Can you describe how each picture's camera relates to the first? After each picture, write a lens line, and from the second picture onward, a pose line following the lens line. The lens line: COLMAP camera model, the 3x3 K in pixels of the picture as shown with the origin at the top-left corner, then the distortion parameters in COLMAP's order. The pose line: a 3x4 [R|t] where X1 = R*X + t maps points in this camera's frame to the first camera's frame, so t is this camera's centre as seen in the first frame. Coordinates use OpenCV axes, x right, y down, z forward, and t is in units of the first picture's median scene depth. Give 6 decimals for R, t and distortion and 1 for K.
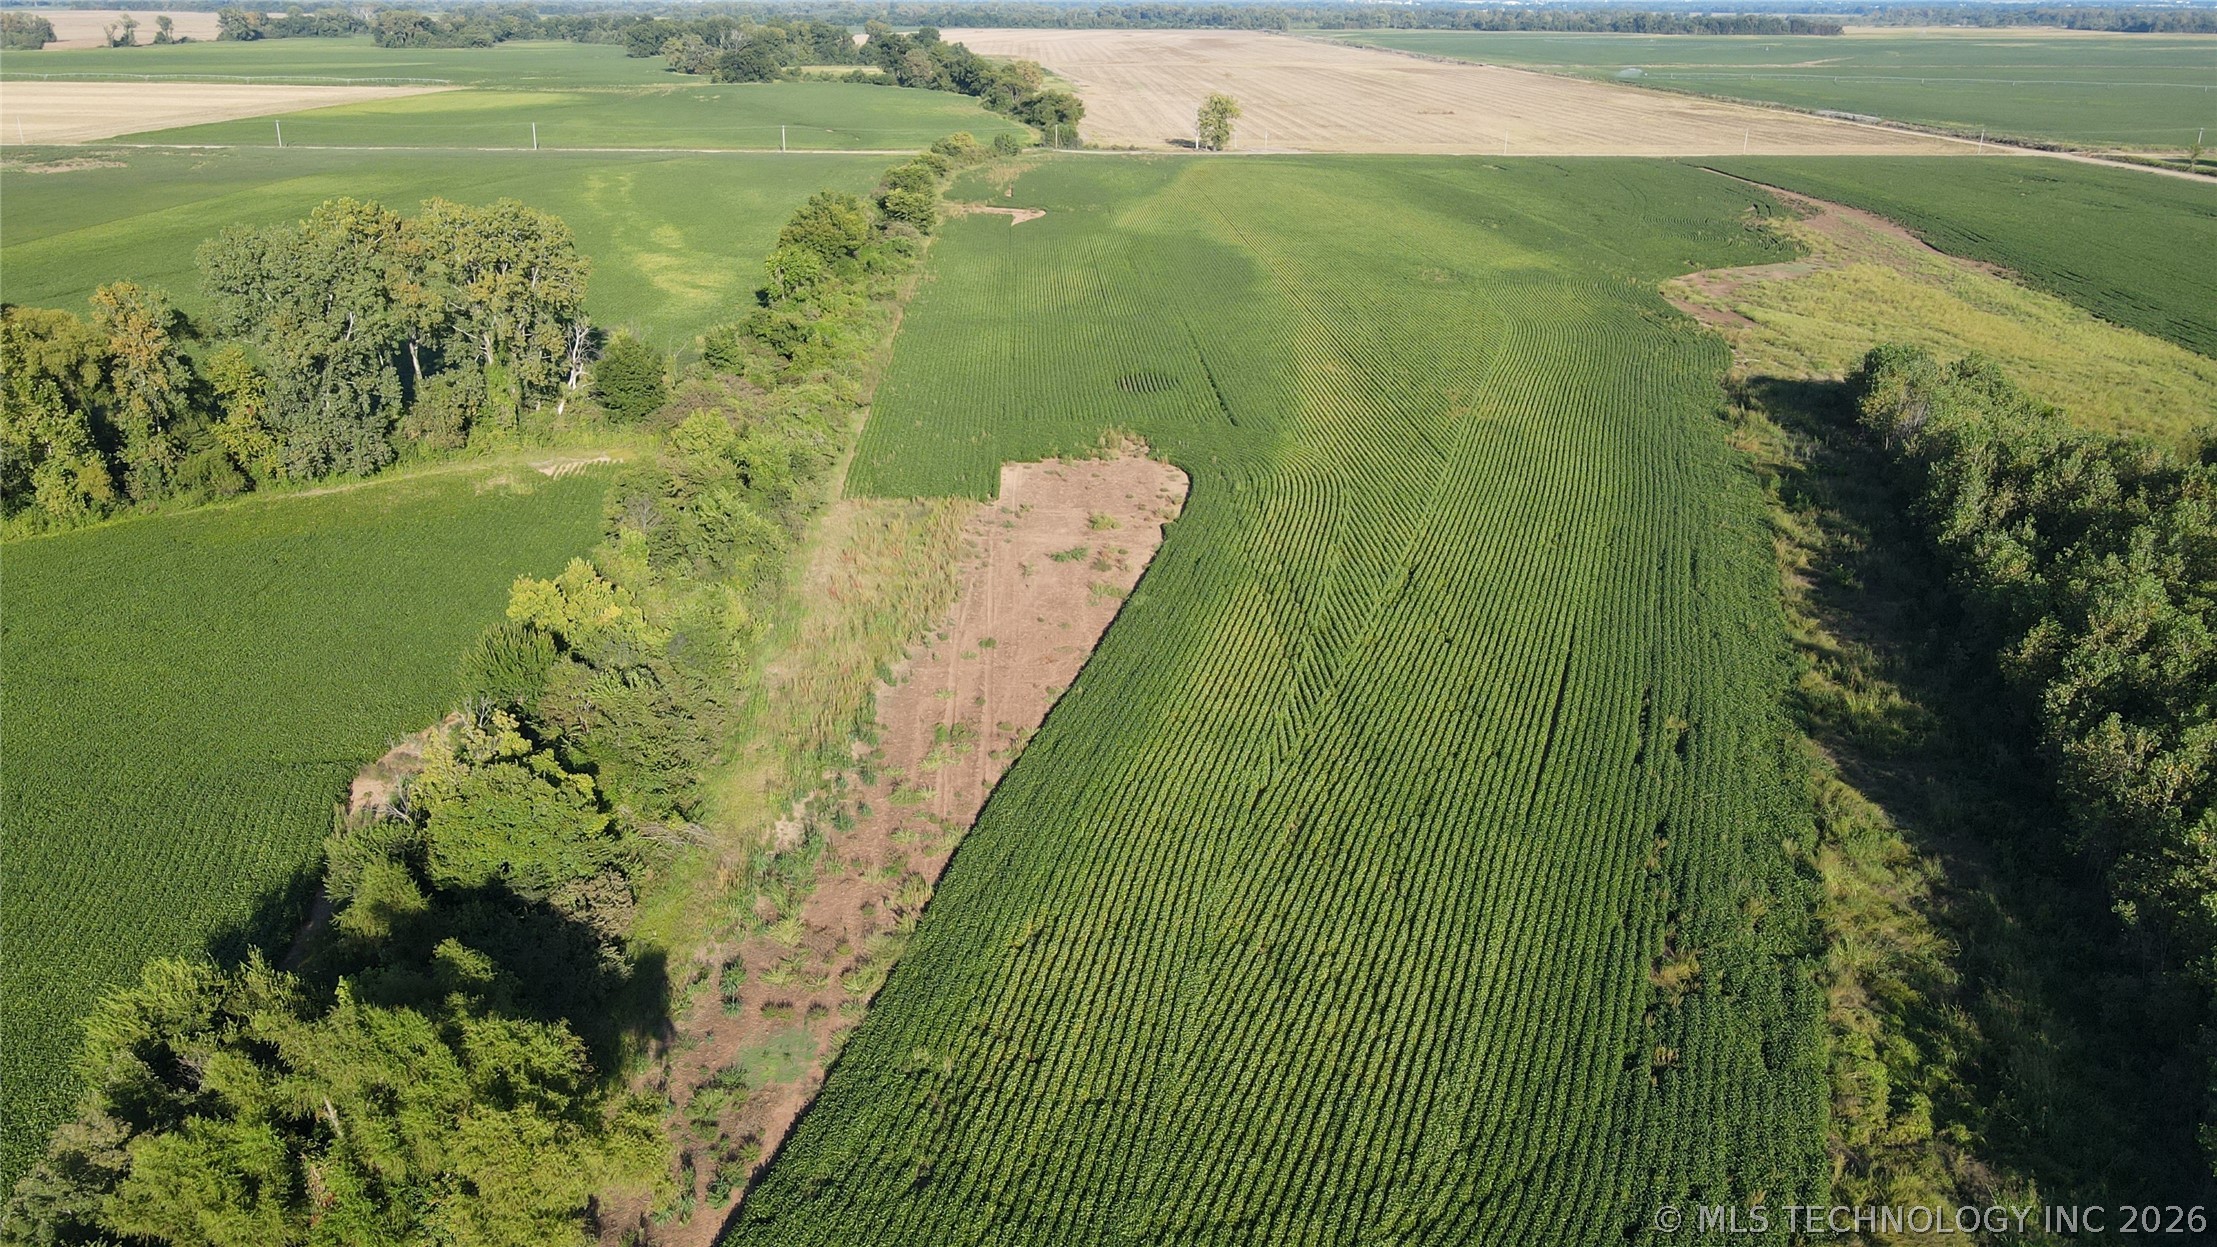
lens RADIAL K [[1640.0, 0, 1098.6], [0, 1640.0, 622.9], [0, 0, 1]] dist [-0.005158, 0.036351]
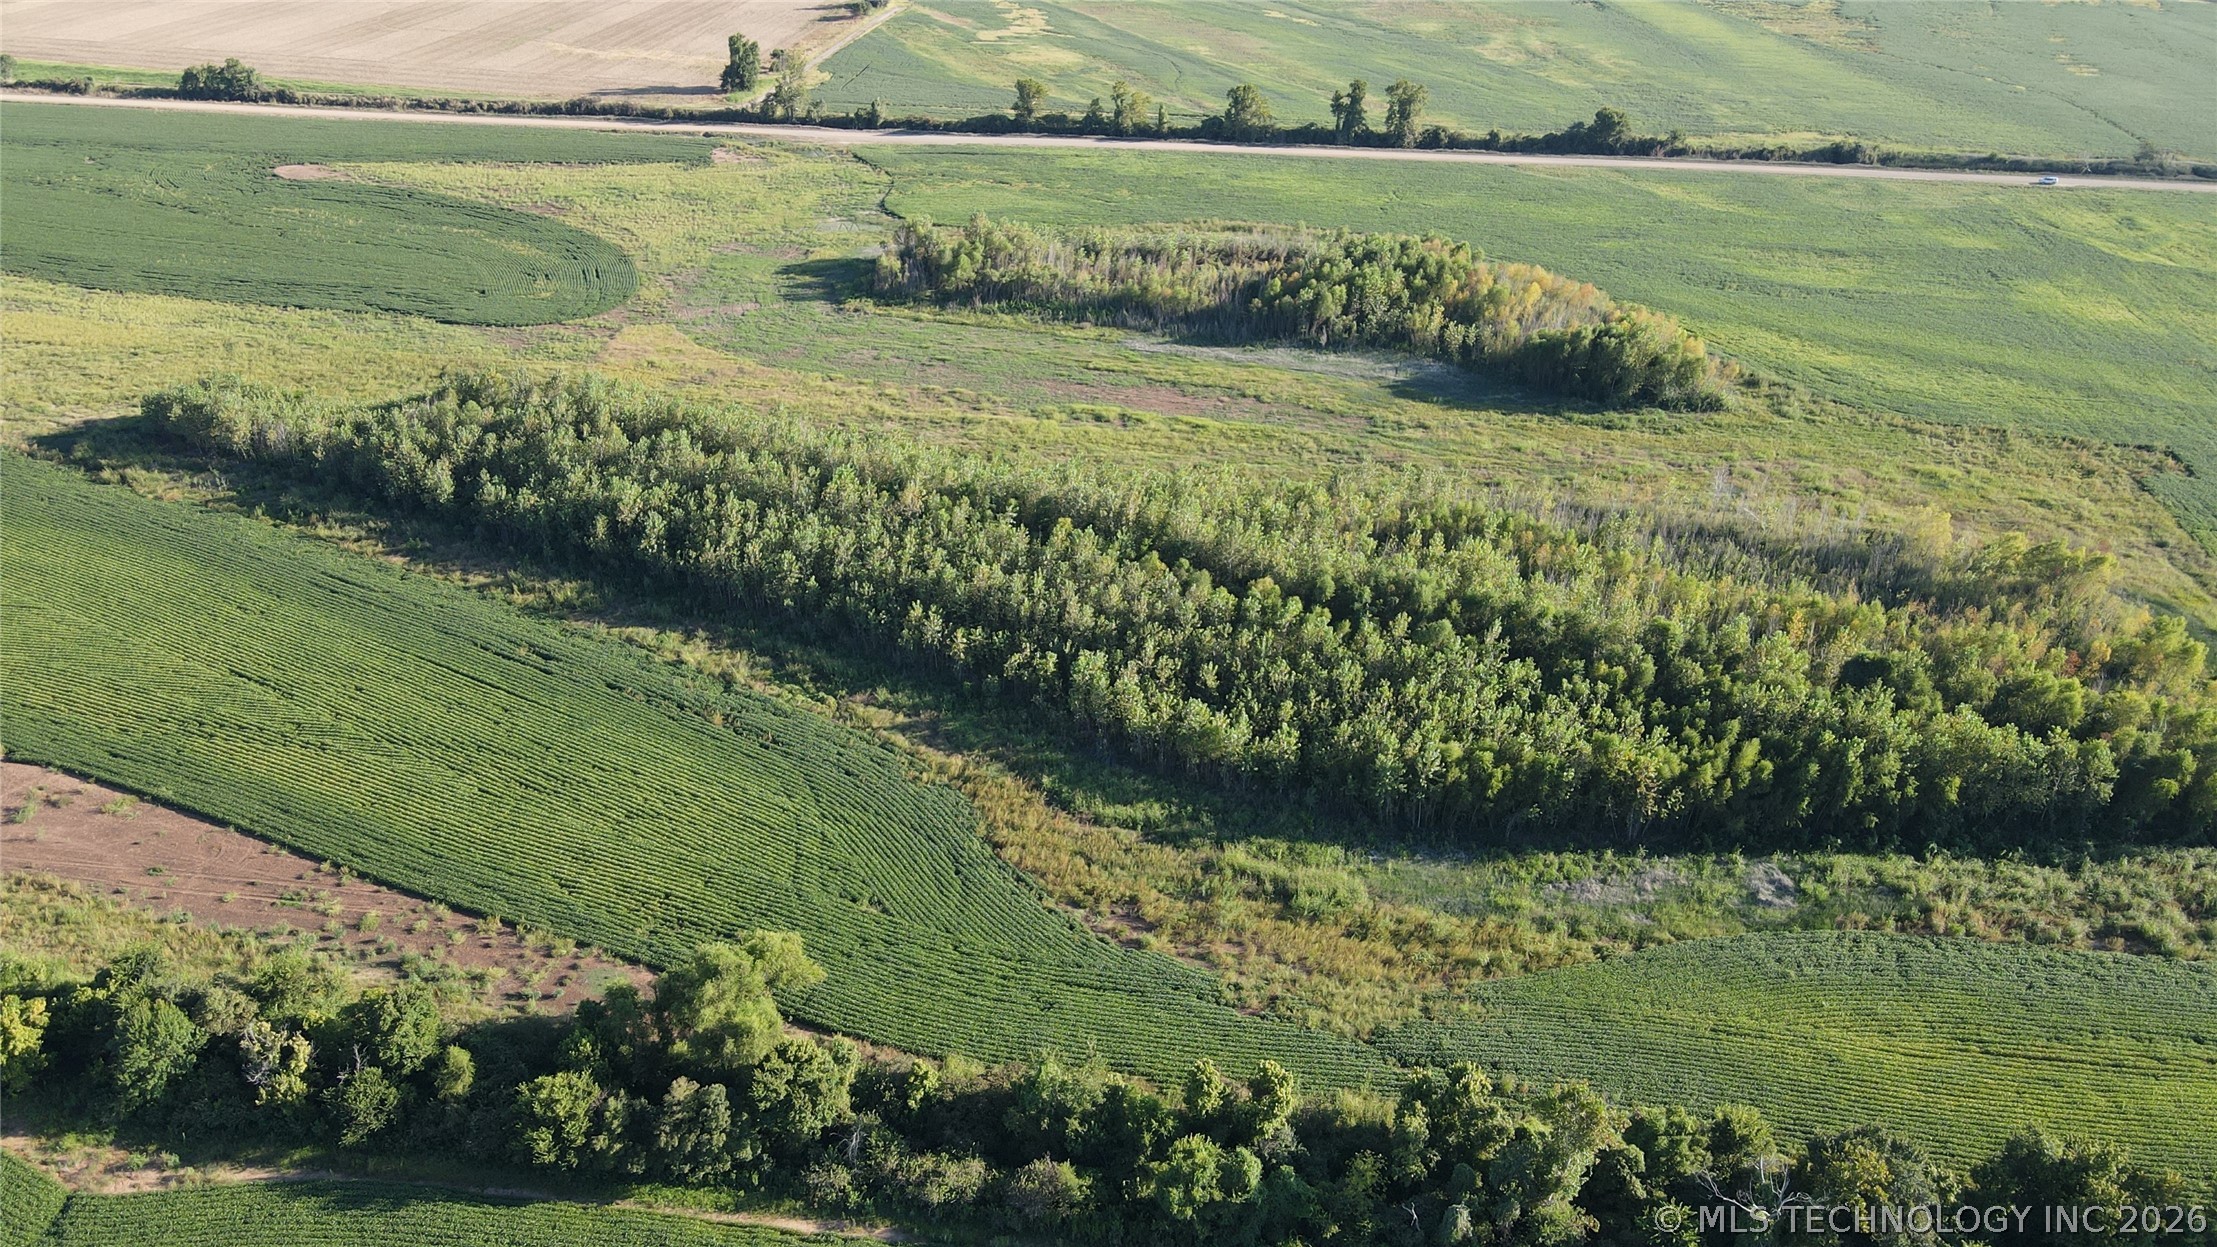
lens RADIAL K [[1640.0, 0, 1098.6], [0, 1640.0, 622.9], [0, 0, 1]] dist [-0.005158, 0.036351]
pose [[0.187687, -0.487738, 0.852575, -0.243050], [0.349423, 0.844374, 0.406124, -0.109336], [-0.917974, 0.221686, 0.328905, -0.047883]]
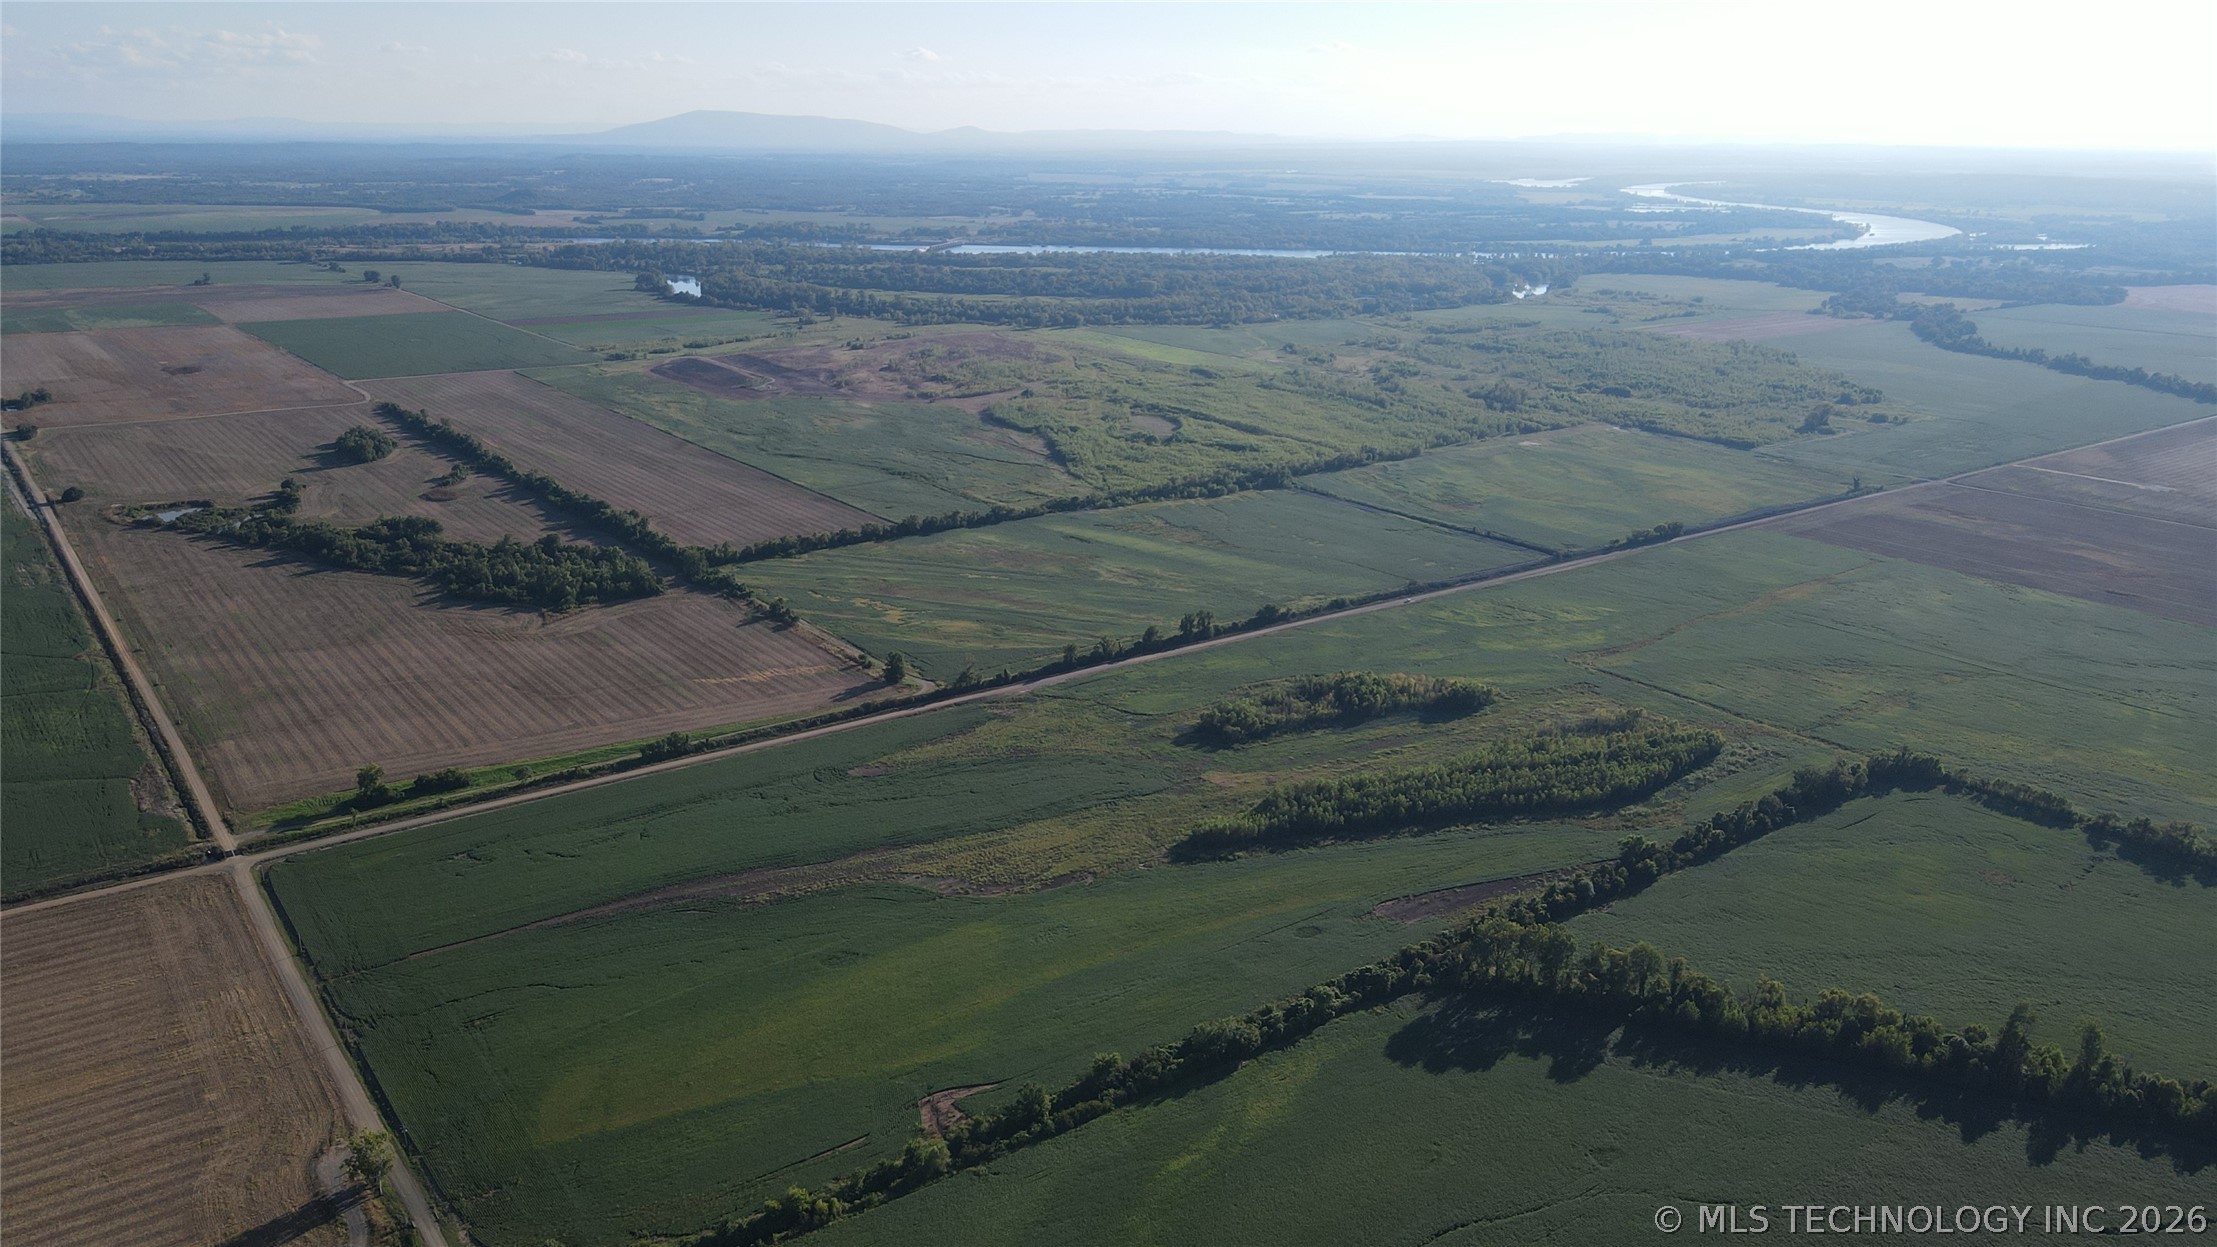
lens RADIAL K [[1630.9, 0, 1108.5], [0, 1630.9, 623.5], [0, 0, 1]] dist [-0.030849, 0.097366]
pose [[-0.574641, -0.246139, 0.780515, -0.820847], [0.278748, 0.837814, 0.469432, -0.897576], [-0.769472, 0.487322, -0.412832, 0.946421]]
